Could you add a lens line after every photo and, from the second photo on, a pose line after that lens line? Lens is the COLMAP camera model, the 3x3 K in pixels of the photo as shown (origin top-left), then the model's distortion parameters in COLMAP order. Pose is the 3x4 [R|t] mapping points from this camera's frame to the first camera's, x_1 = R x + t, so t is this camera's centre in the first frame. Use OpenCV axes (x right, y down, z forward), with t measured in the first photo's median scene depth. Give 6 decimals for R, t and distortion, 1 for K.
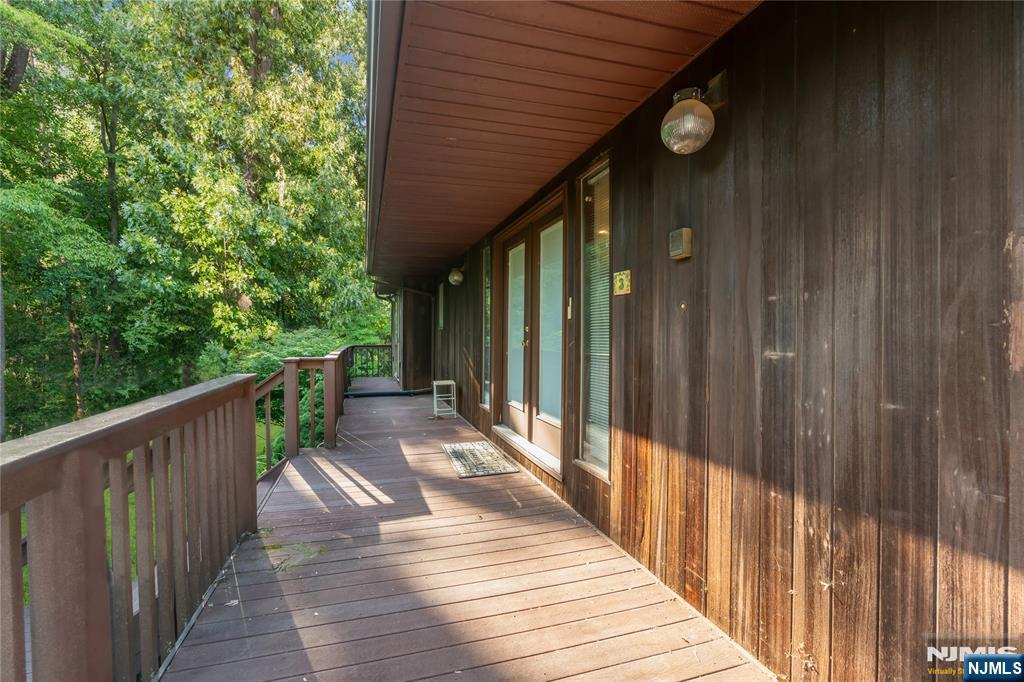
lens RADIAL K [[467.9, 0, 512.2], [0, 467.9, 344.7], [0, 0, 1]] dist [0.000442, 0.000076]
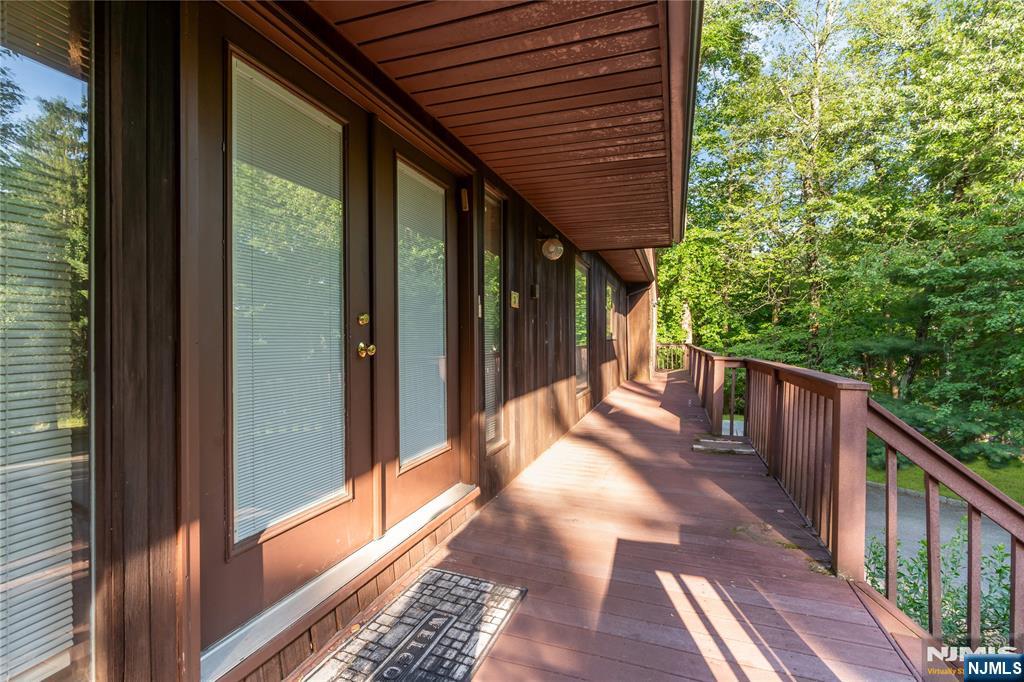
lens RADIAL K [[467.9, 0, 511.7], [0, 467.9, 343.8], [0, 0, 1]] dist [0.000442, 0.000076]
pose [[-0.807078, -0.005430, 0.590420, -0.478757], [0.011376, 0.999629, 0.024744, -0.019588], [-0.590336, 0.026687, -0.806717, 1.648835]]
